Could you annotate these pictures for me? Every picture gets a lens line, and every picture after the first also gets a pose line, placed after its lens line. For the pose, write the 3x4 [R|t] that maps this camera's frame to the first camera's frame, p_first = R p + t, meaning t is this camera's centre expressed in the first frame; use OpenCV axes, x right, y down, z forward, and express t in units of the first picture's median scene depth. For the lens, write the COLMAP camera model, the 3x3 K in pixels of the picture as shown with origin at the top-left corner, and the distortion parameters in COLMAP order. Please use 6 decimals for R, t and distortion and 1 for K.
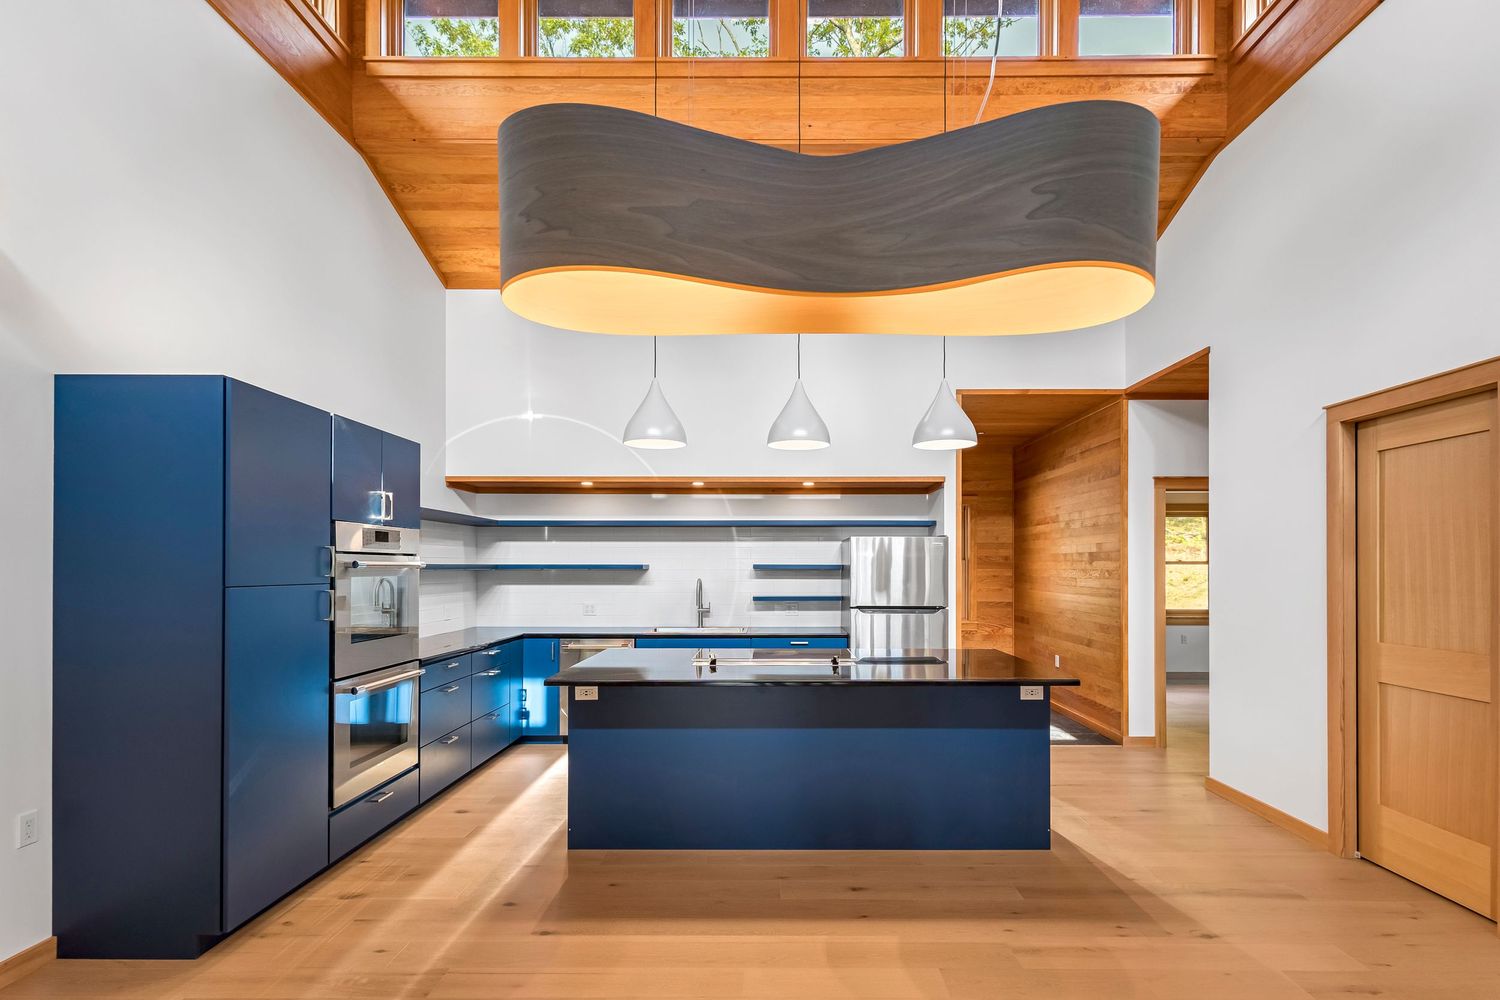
lens RADIAL K [[696.6, 0, 768.4], [0, 696.6, 566.1], [0, 0, 1]] dist [0.001971, 0.000128]
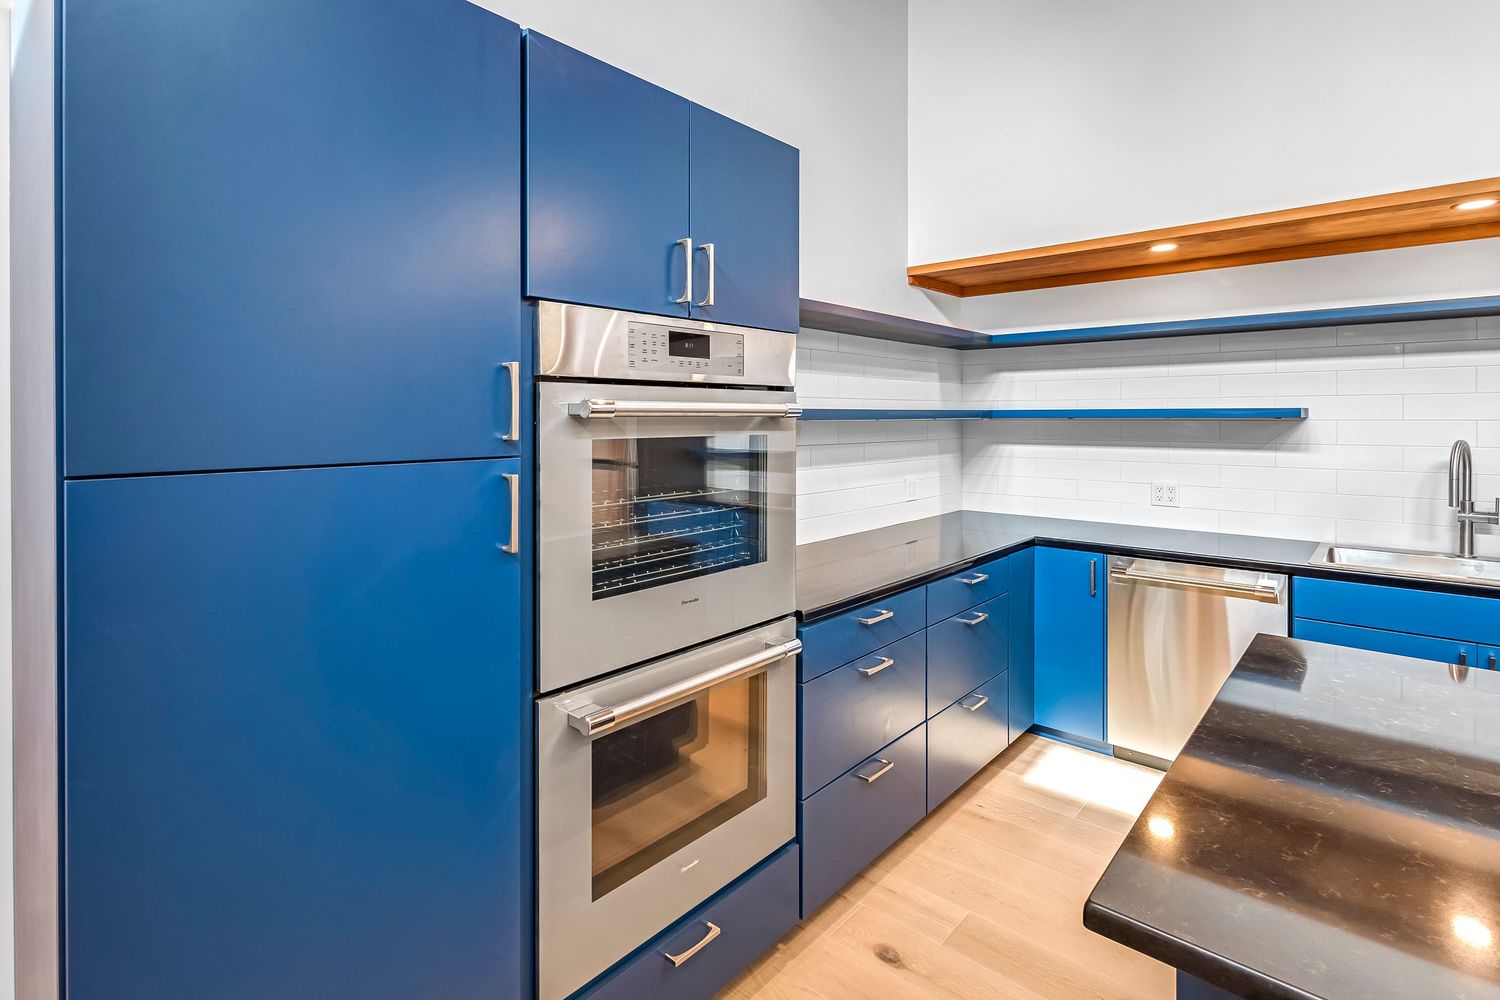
lens RADIAL K [[728.3, 0, 753.6], [0, 728.3, 418.2], [0, 0, 1]] dist [-0.001926, 0.000051]
pose [[0.748981, -0.002243, -0.662588, -0.140076], [0.005888, 0.999977, 0.003272, 0.001381], [0.662565, -0.006352, 0.748977, 0.429763]]
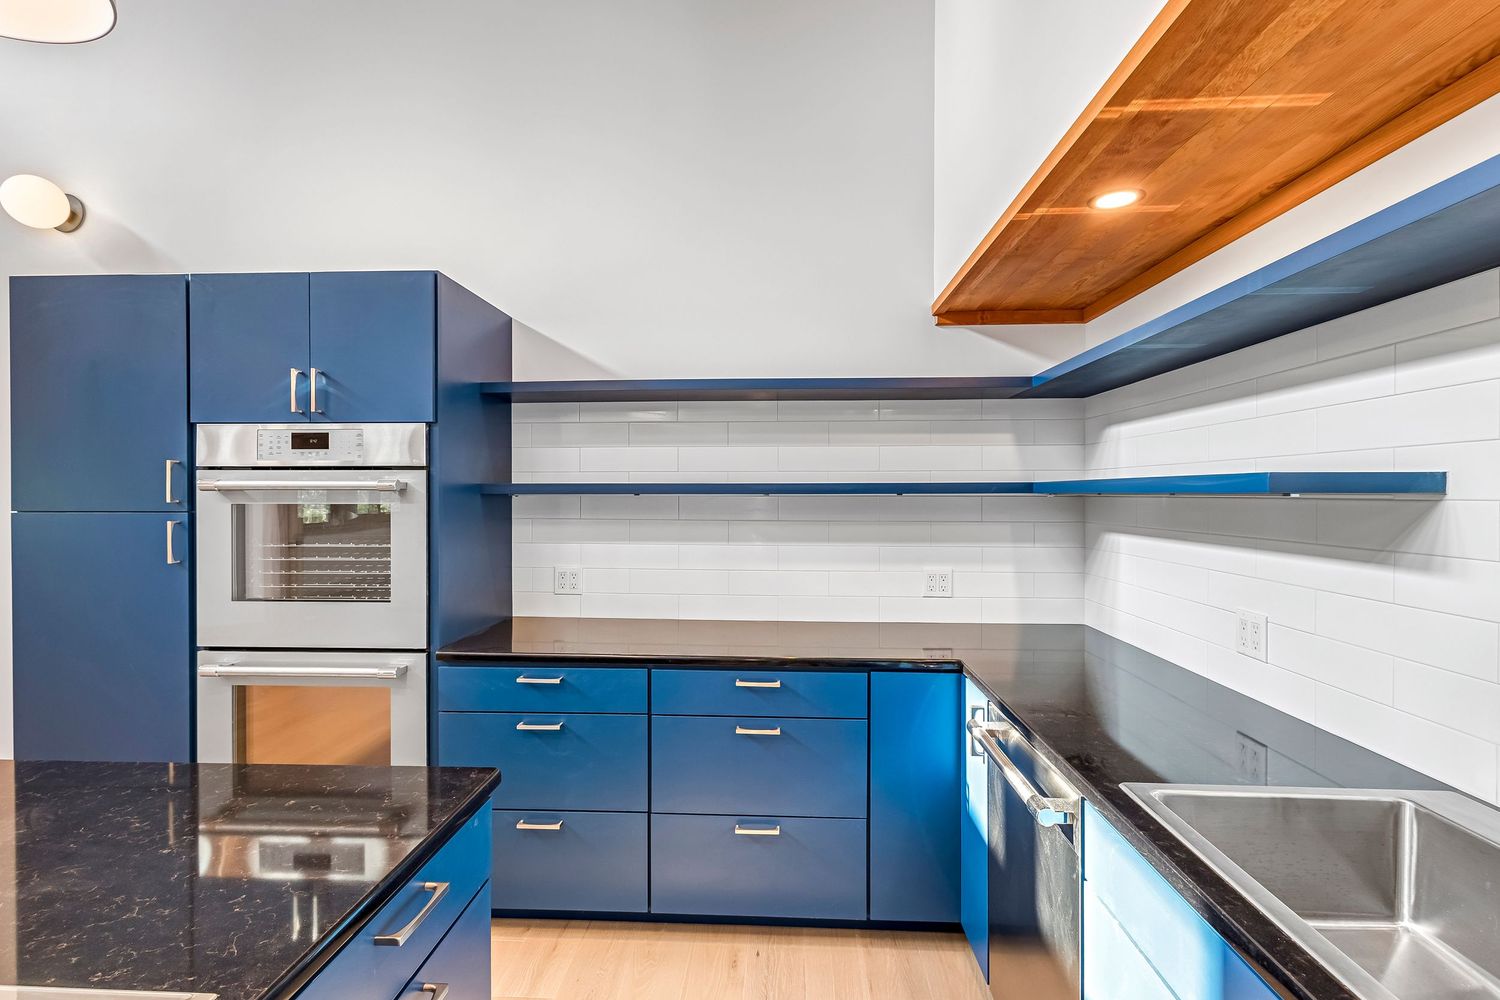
lens RADIAL K [[702.6, 0, 750.0], [0, 702.6, 500.0], [0, 0, 1]] dist [0.004006, 0.000539]
pose [[-0.051012, 0.006775, -0.998675, 0.037470], [0.003334, 0.999973, 0.006613, 0.005272], [0.998692, -0.002992, -0.051033, 0.894565]]
